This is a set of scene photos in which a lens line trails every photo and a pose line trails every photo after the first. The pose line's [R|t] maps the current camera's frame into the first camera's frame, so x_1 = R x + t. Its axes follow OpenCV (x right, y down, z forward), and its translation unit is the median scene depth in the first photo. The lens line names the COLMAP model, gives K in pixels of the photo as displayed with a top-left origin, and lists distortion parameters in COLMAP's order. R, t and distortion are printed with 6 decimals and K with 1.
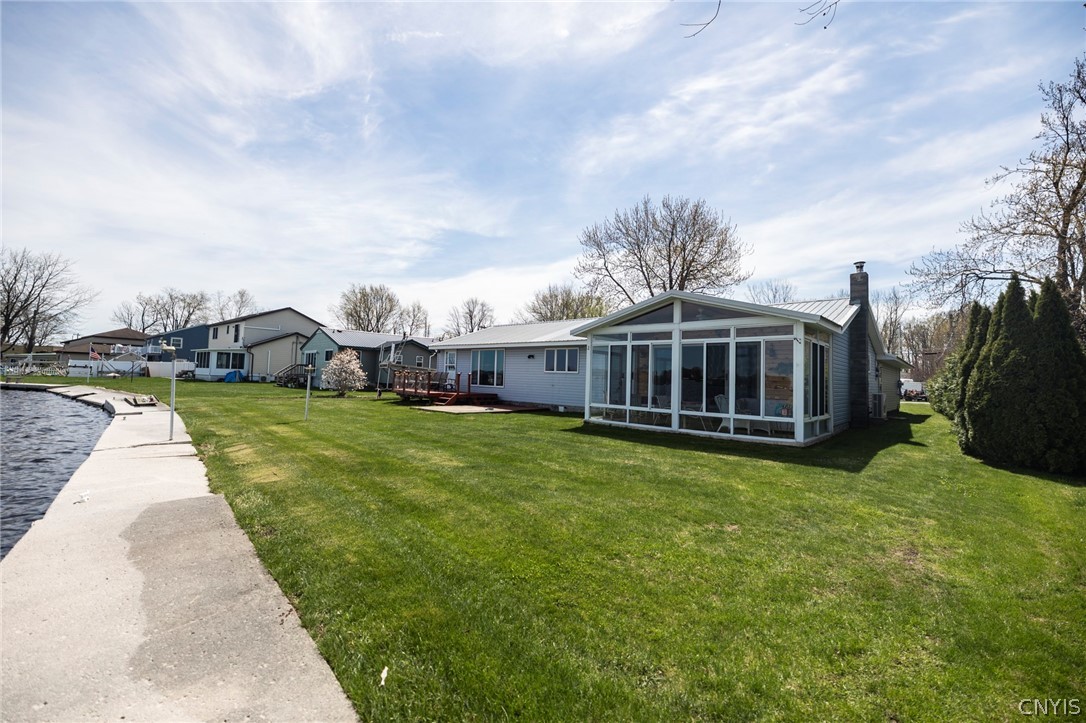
lens RADIAL K [[456.4, 0, 543.0], [0, 456.4, 361.5], [0, 0, 1]] dist [0.000406, 0.000220]
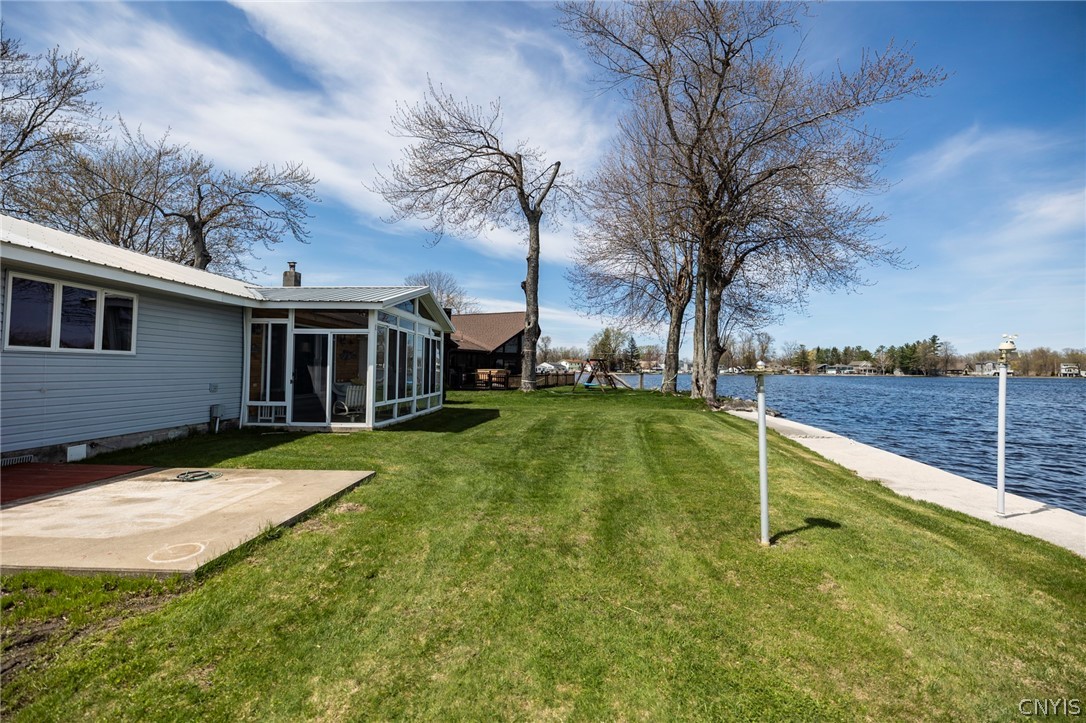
lens RADIAL K [[456.4, 0, 543.0], [0, 456.4, 361.5], [0, 0, 1]] dist [0.000406, 0.000220]
pose [[-0.636292, -0.020368, 0.771180, -0.671816], [-0.056260, 0.998215, -0.020055, 0.025544], [-0.769394, -0.056148, -0.636302, 1.340448]]
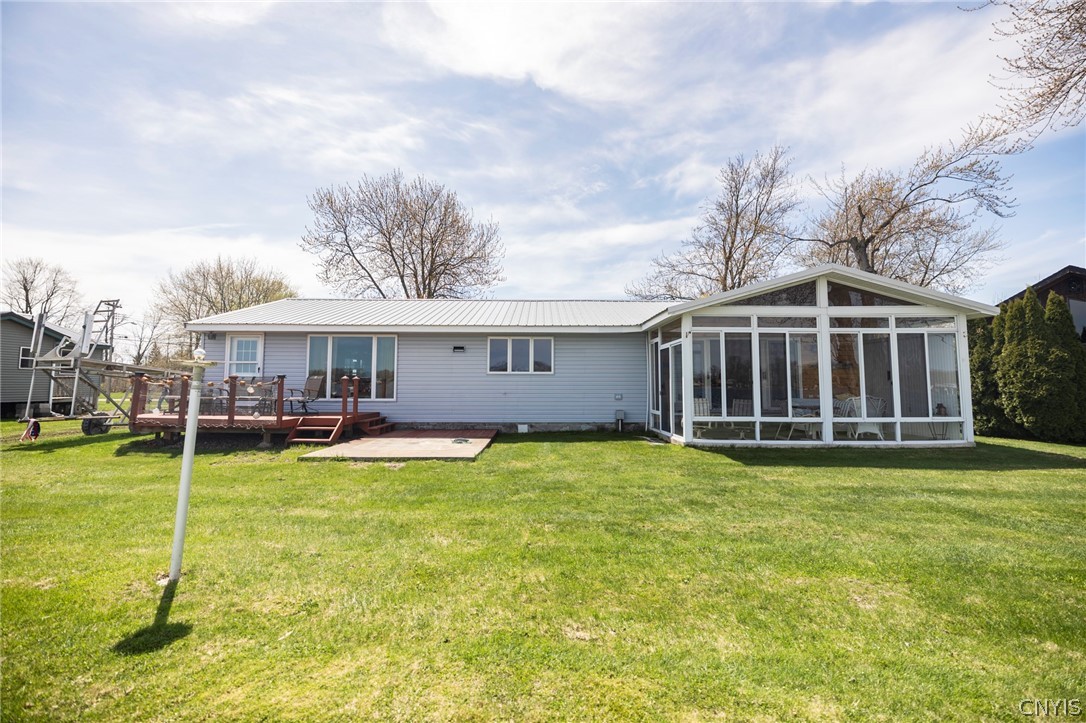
lens RADIAL K [[456.4, 0, 543.0], [0, 456.4, 361.5], [0, 0, 1]] dist [0.000406, 0.000220]
pose [[0.736108, 0.009727, 0.676794, -0.549101], [-0.004096, 0.999942, -0.009915, 0.018269], [-0.676852, 0.004526, 0.736105, 0.692243]]
